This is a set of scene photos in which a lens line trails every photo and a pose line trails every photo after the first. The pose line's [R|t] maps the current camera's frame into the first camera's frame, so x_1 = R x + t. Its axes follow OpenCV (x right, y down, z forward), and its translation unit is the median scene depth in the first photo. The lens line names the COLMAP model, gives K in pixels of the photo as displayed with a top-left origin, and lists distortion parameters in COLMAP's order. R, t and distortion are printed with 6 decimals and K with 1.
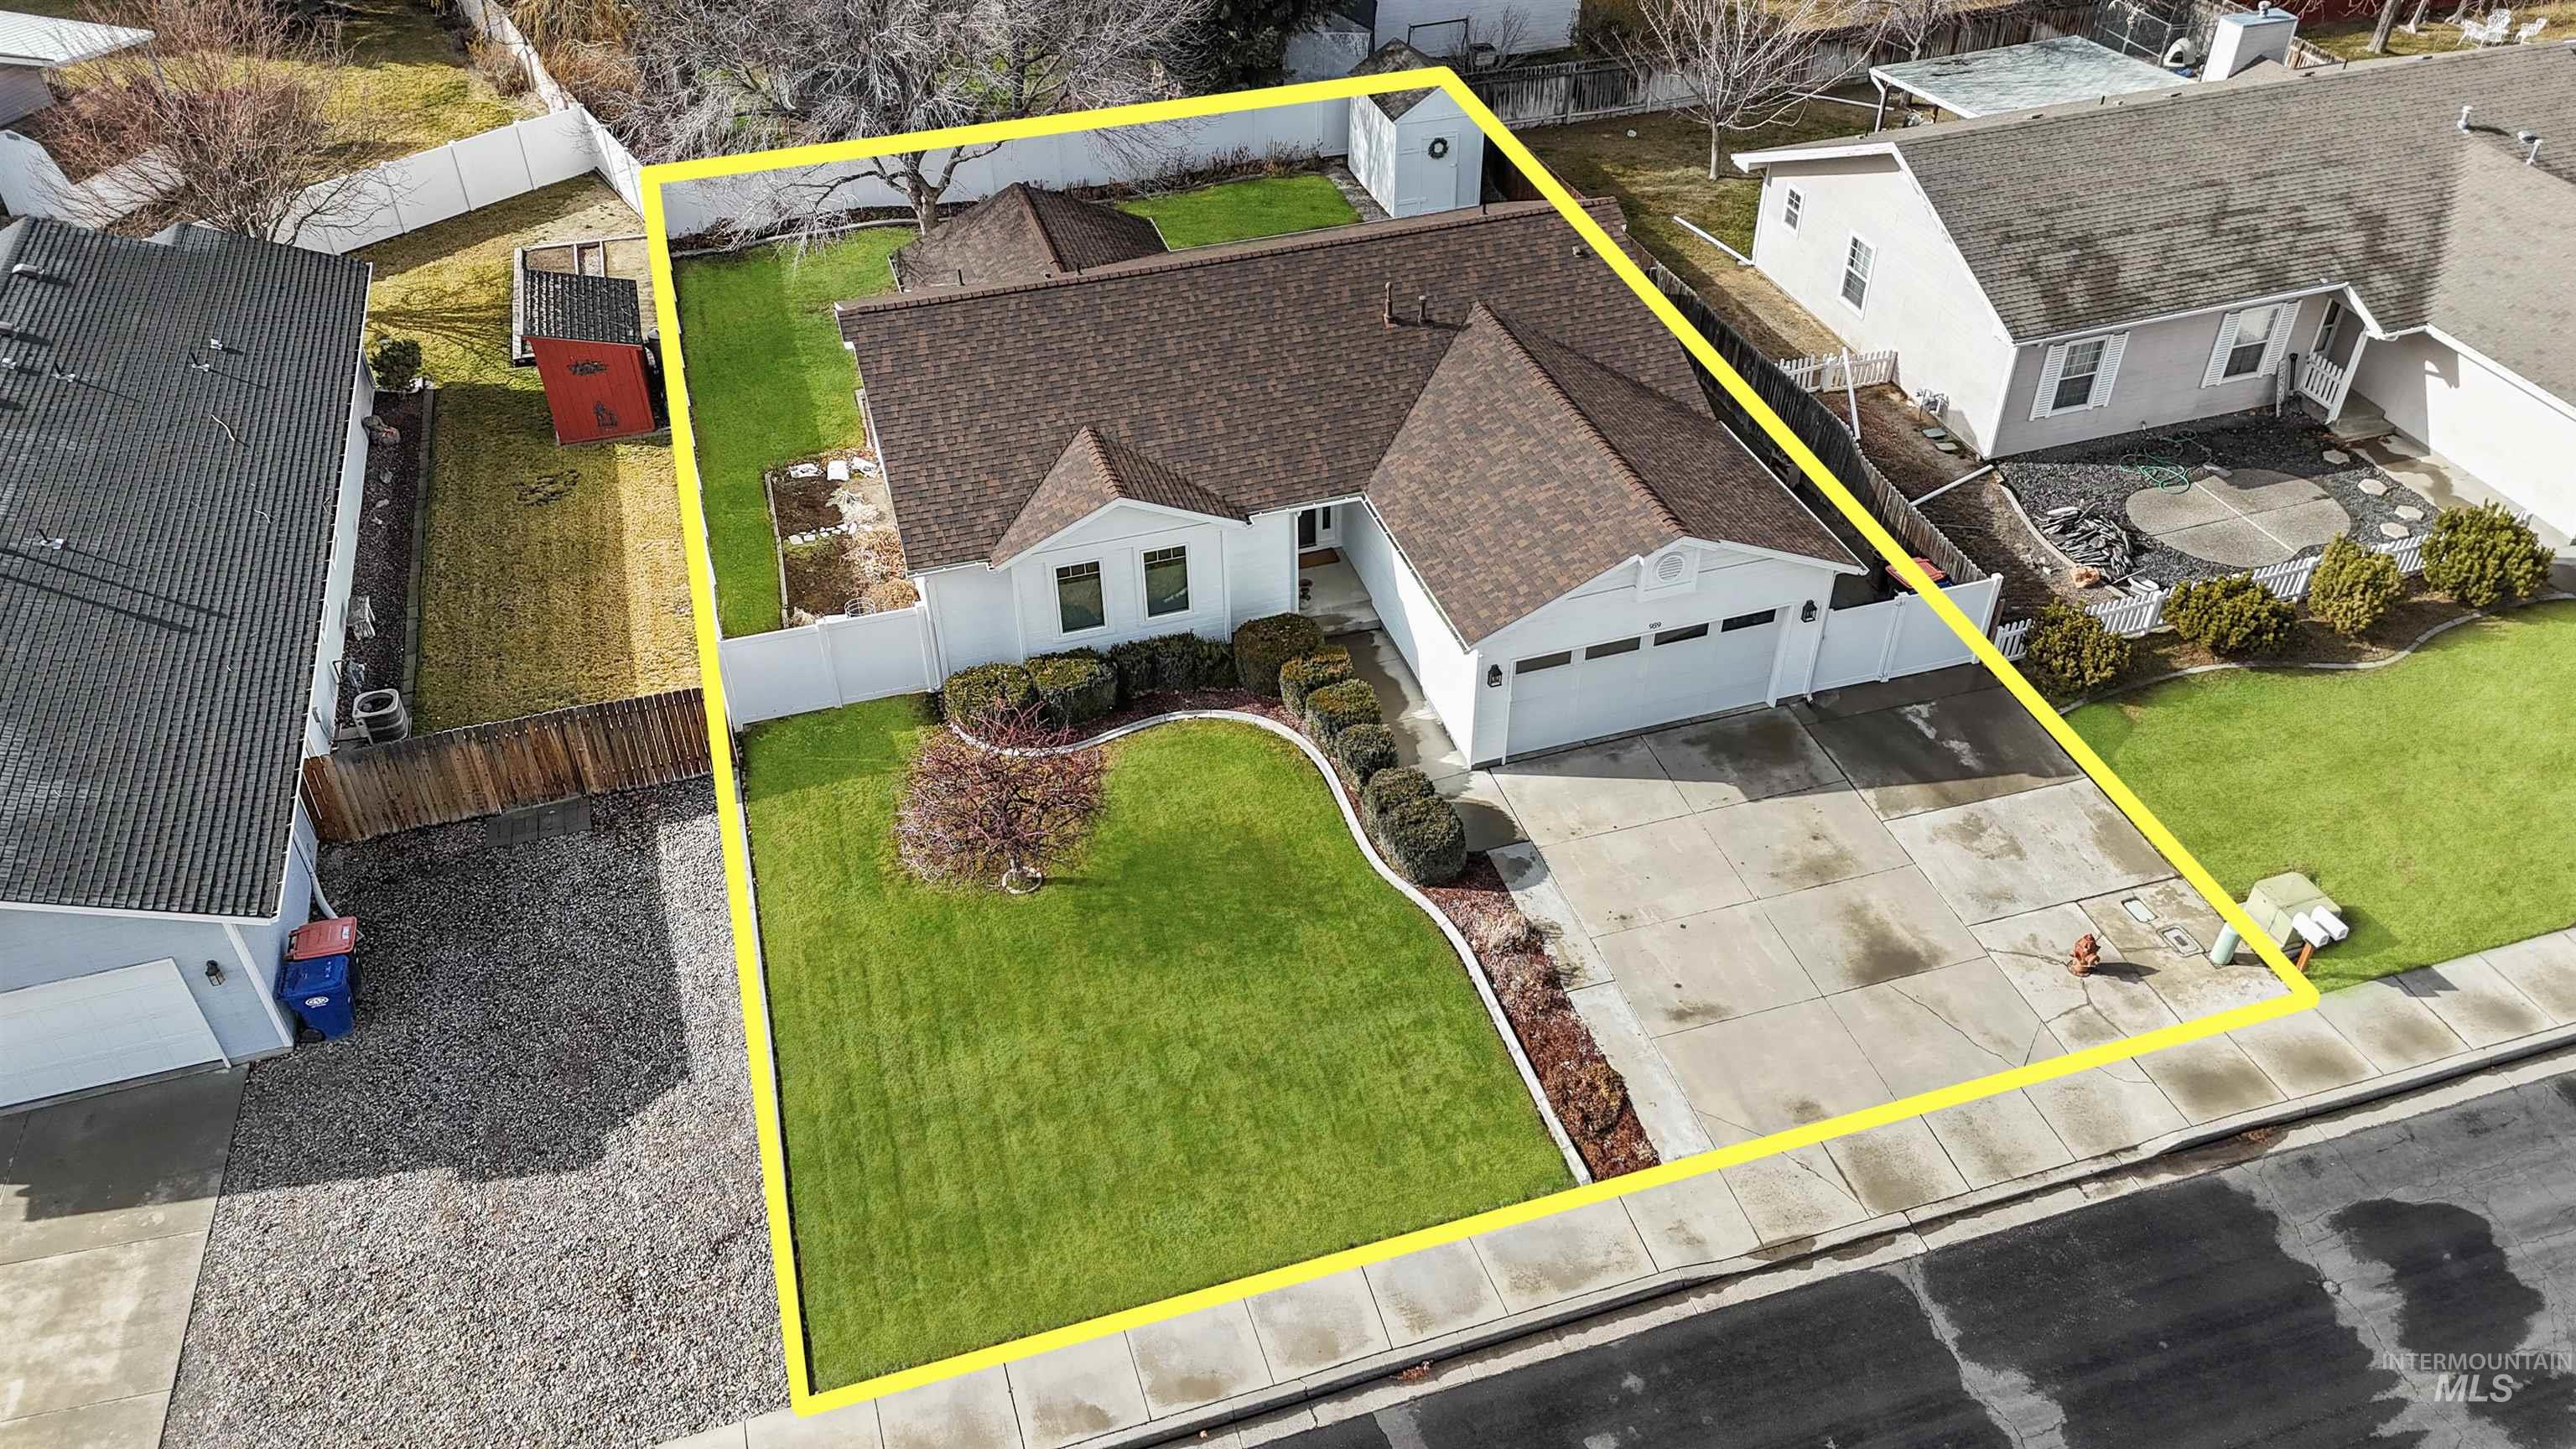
lens RADIAL K [[1897.3, 0, 1297.0], [0, 1897.3, 729.7], [0, 0, 1]] dist [0.084915, -0.076656]
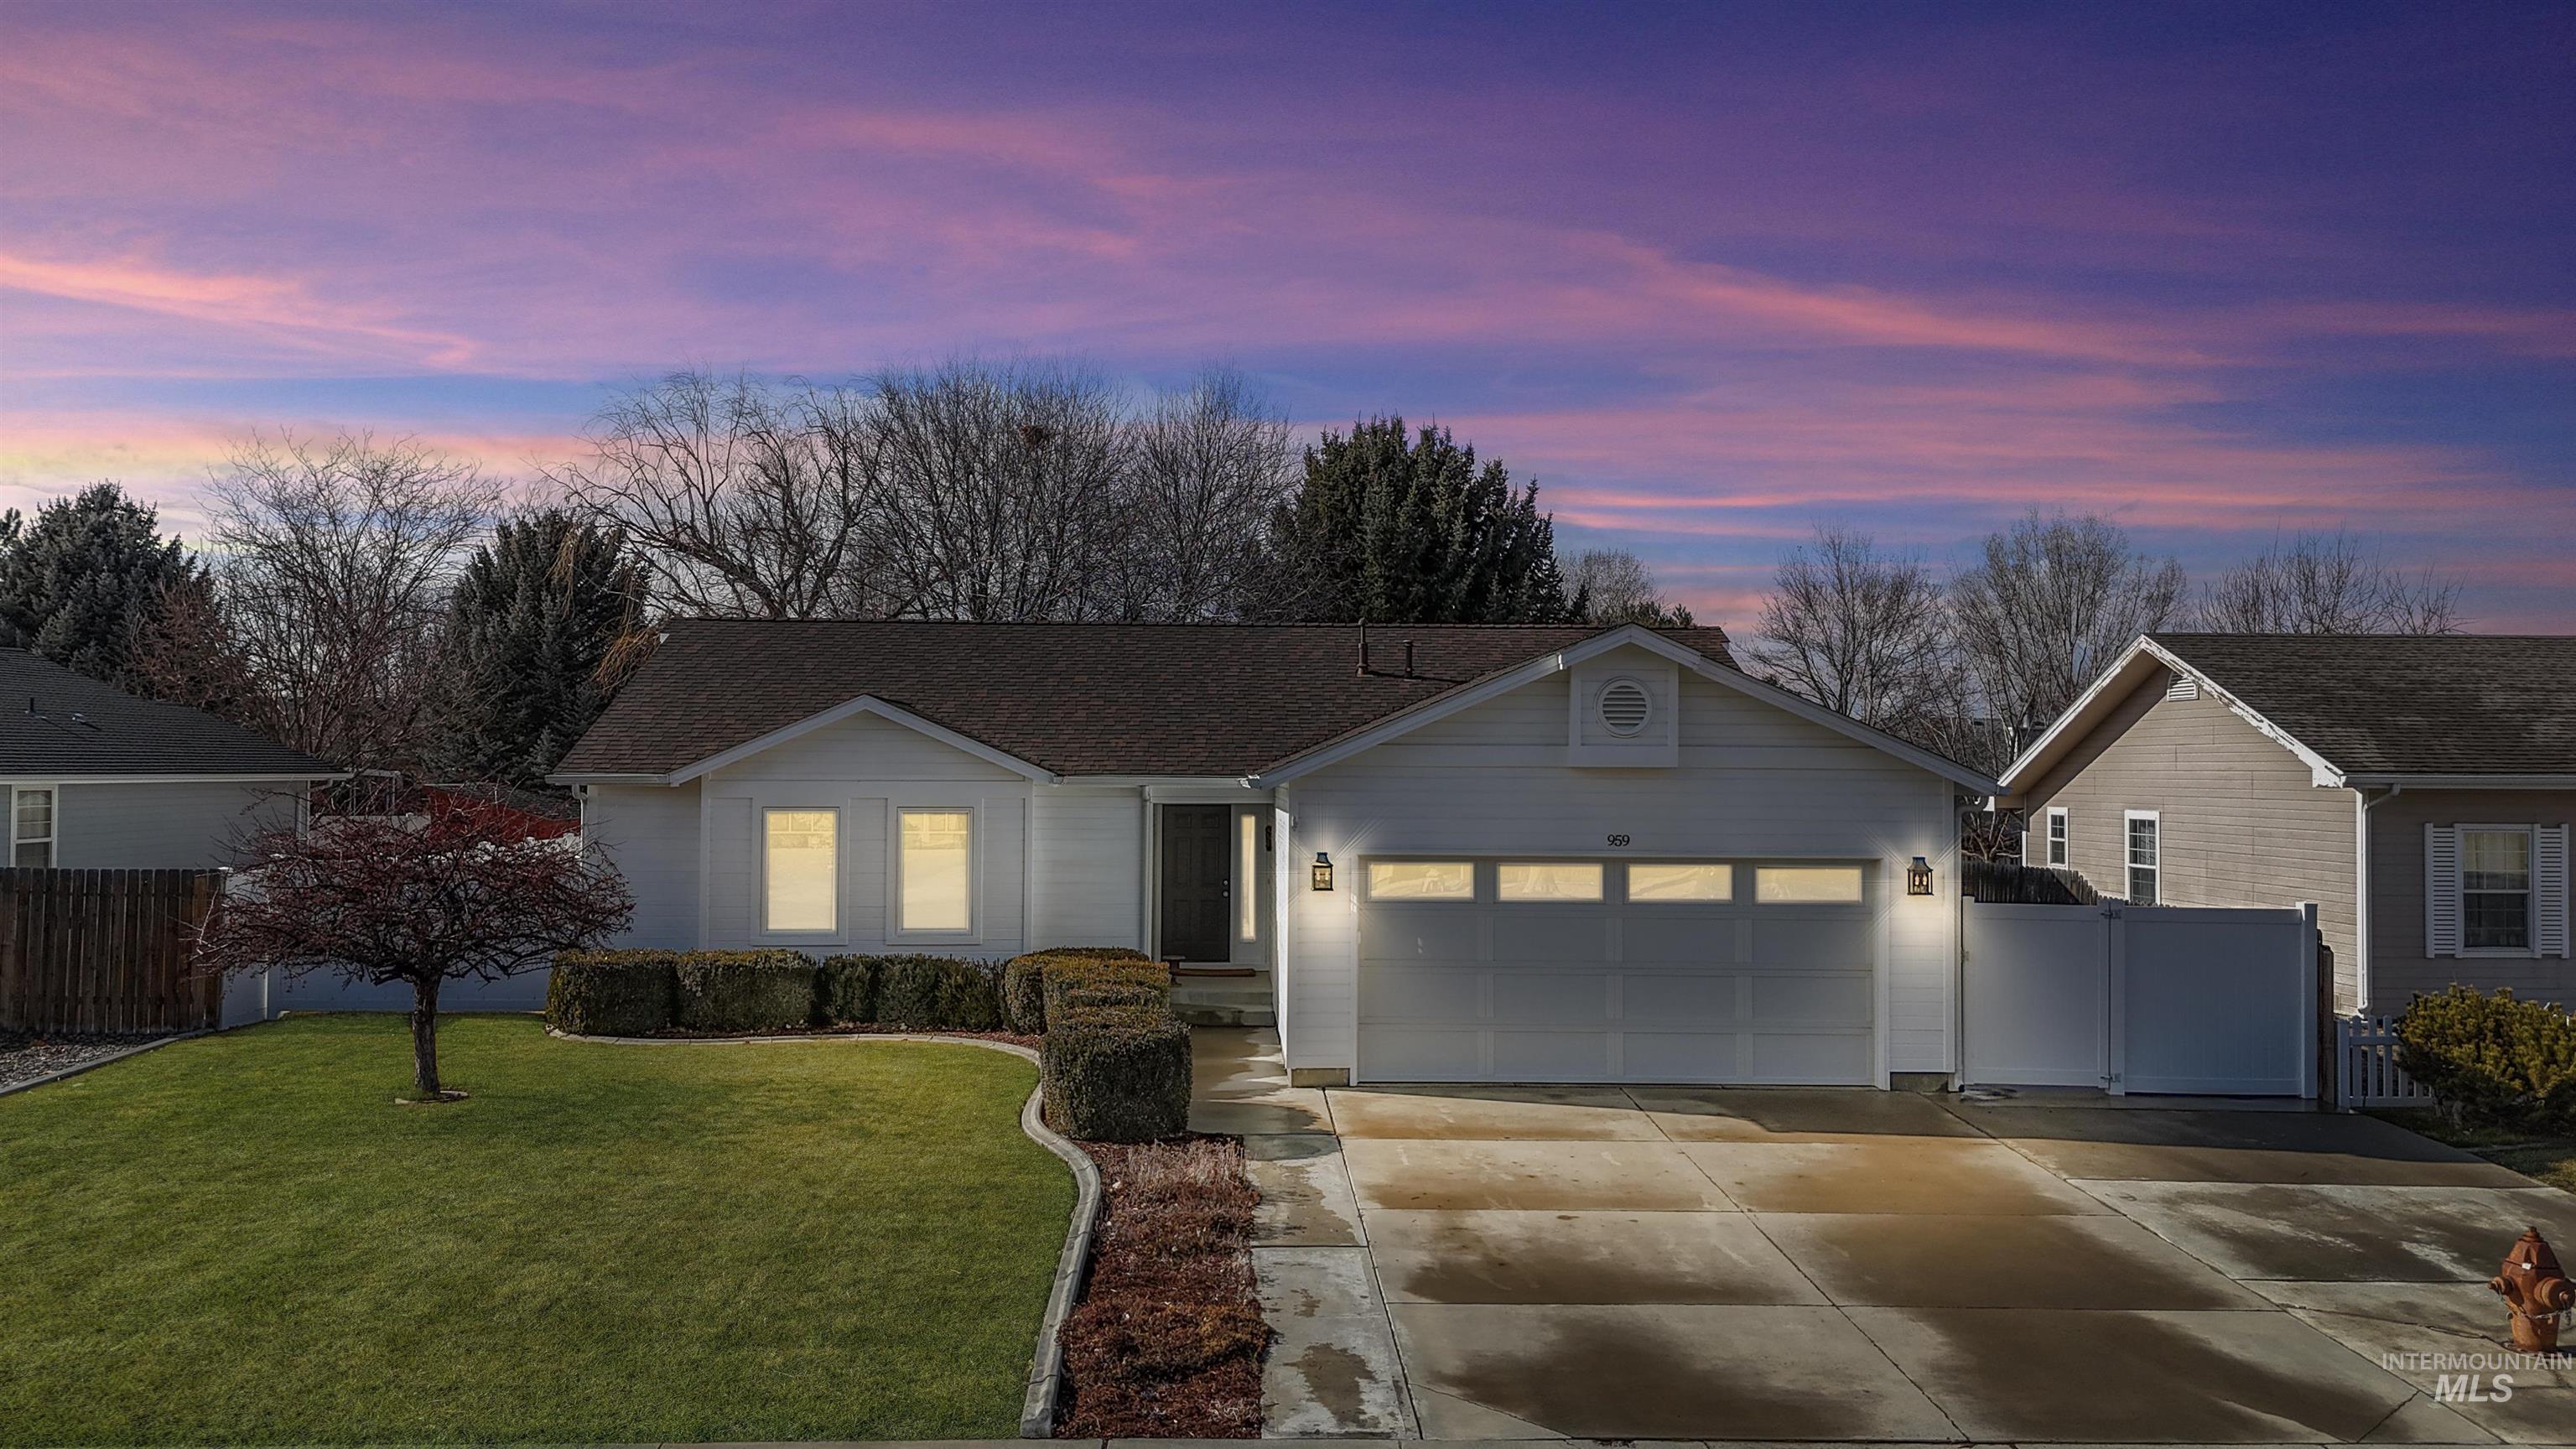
lens RADIAL K [[1897.3, 0, 1297.0], [0, 1897.3, 729.7], [0, 0, 1]] dist [0.084915, -0.076656]
pose [[0.964255, 0.011828, -0.264711, 0.239251], [-0.178470, 0.767407, -0.615820, 0.284122], [0.195857, 0.641051, 0.742088, 0.516879]]
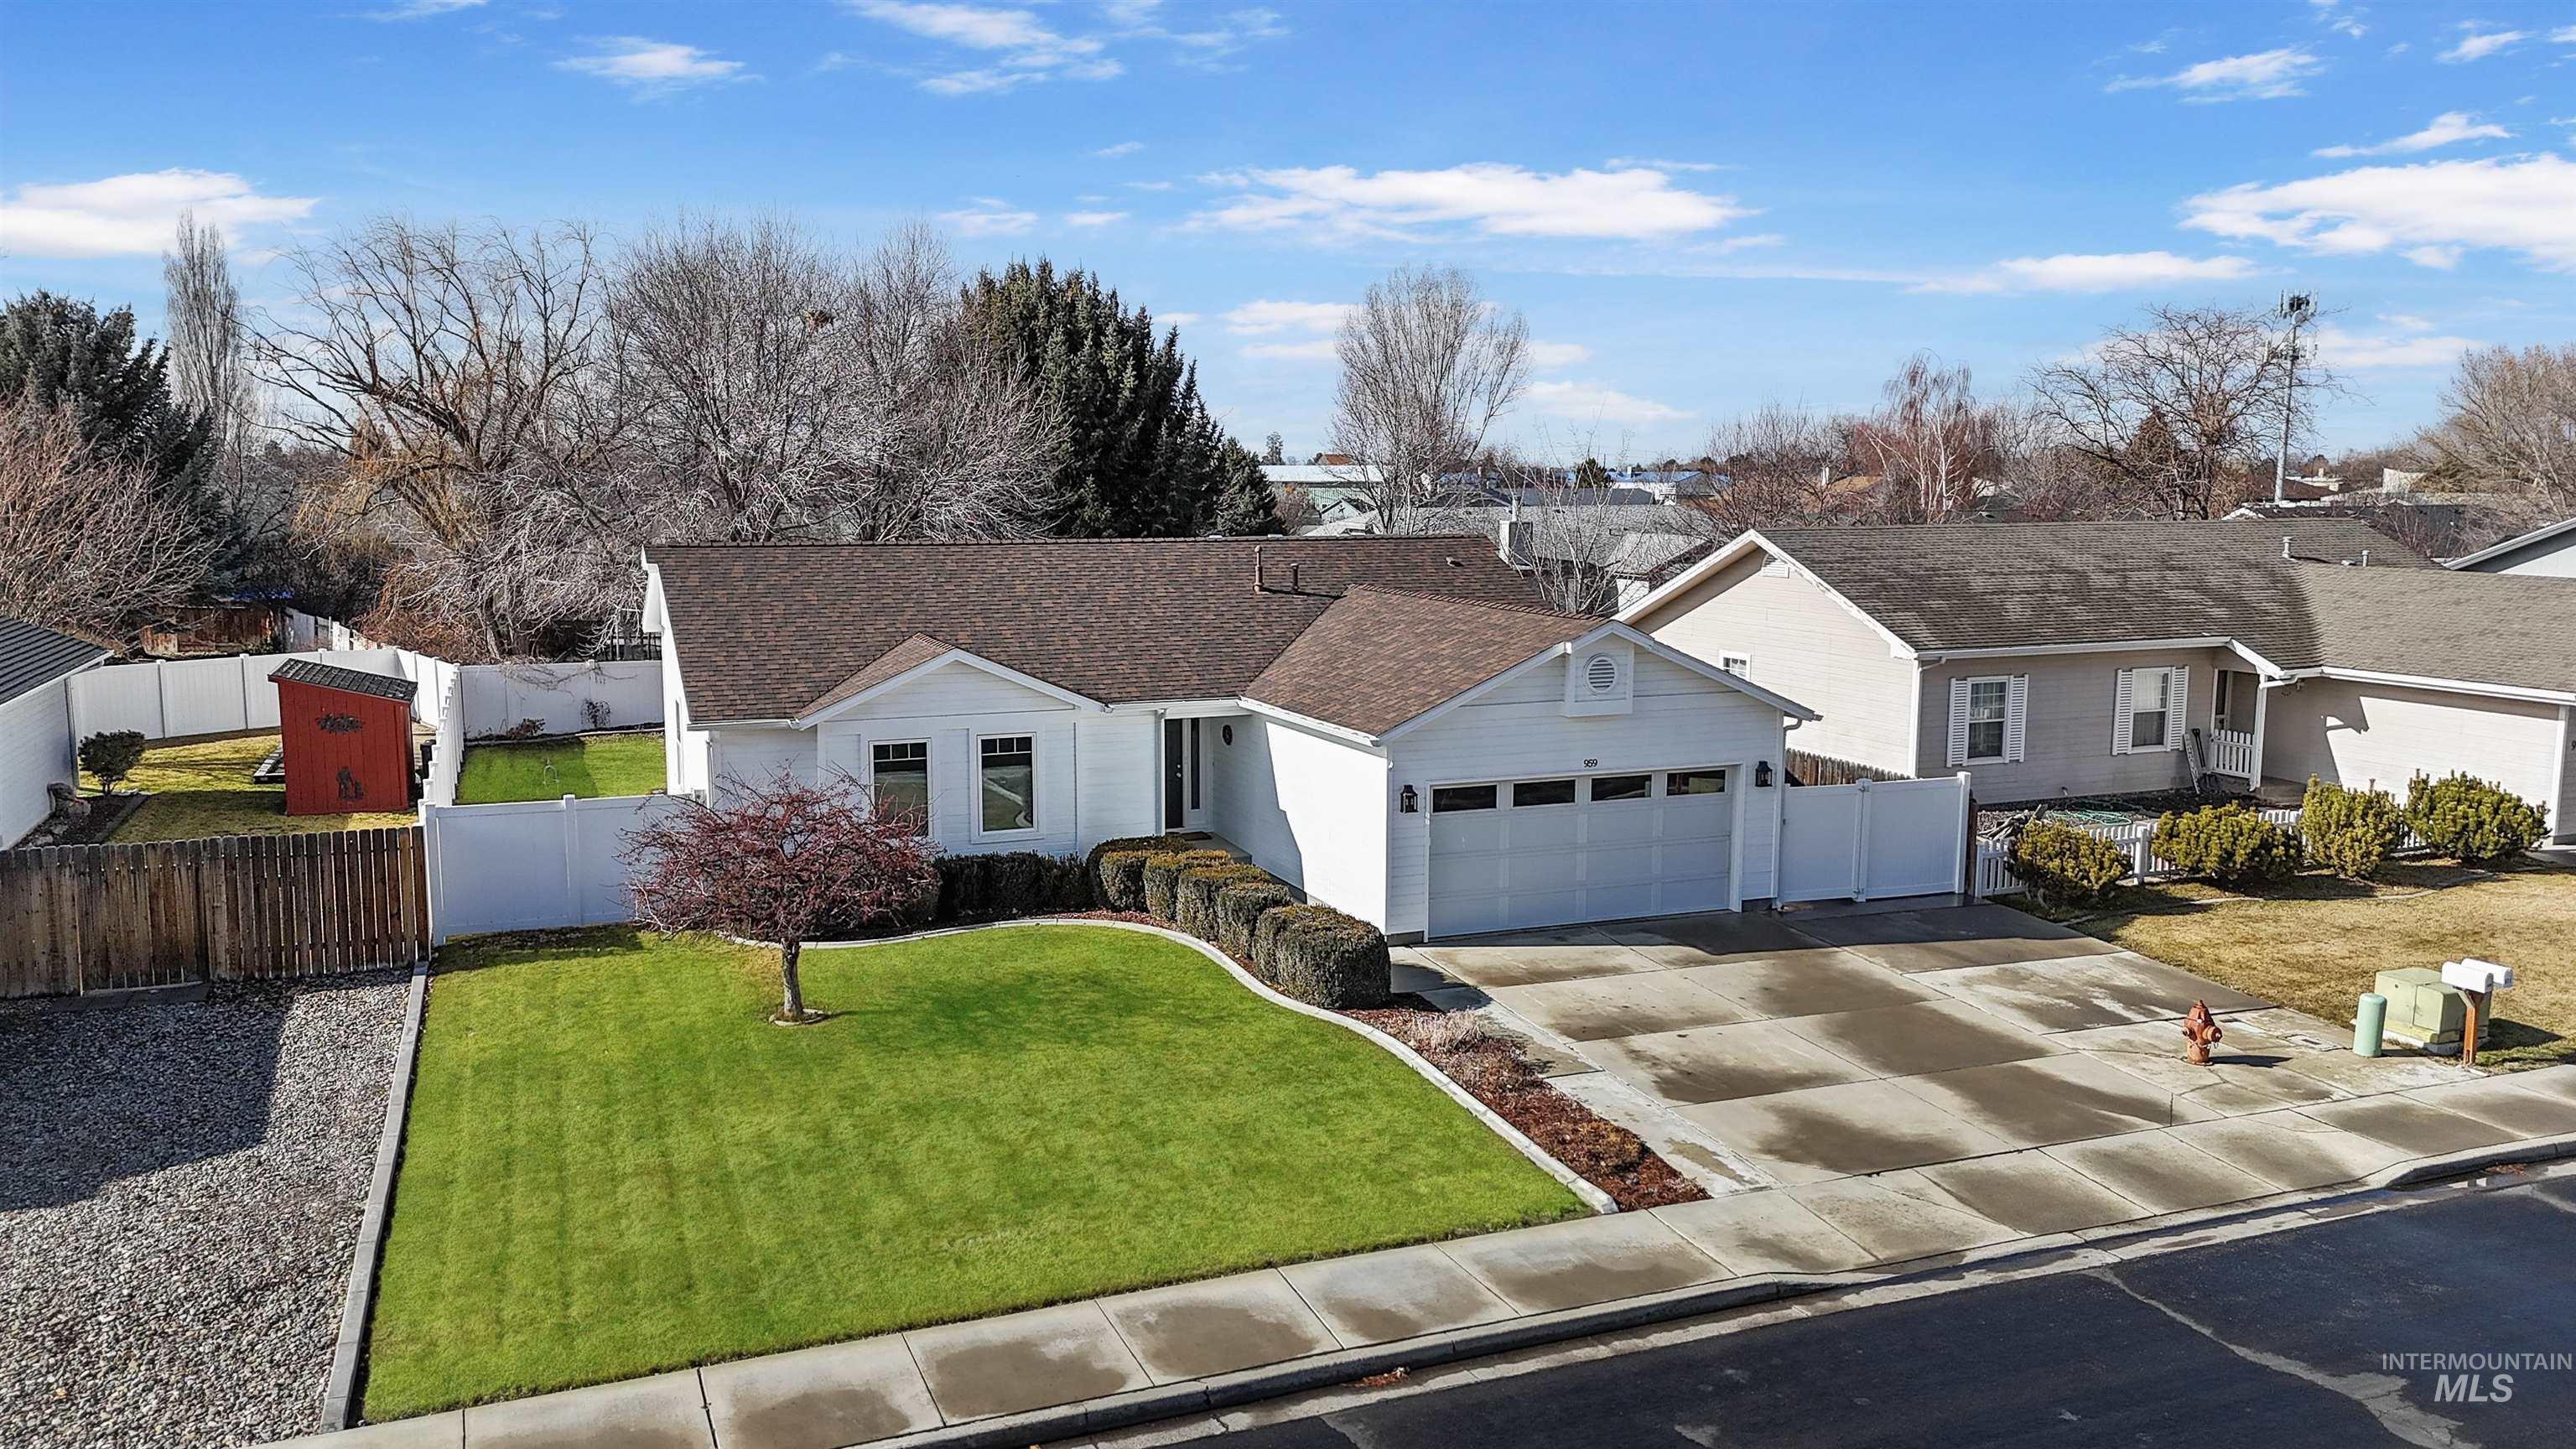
lens RADIAL K [[1897.3, 0, 1297.0], [0, 1897.3, 729.7], [0, 0, 1]] dist [0.084915, -0.076656]
pose [[0.996307, 0.001022, 0.085854, -0.014003], [0.042893, 0.860286, -0.508004, 0.346087], [-0.074378, 0.509810, 0.857066, 0.271249]]
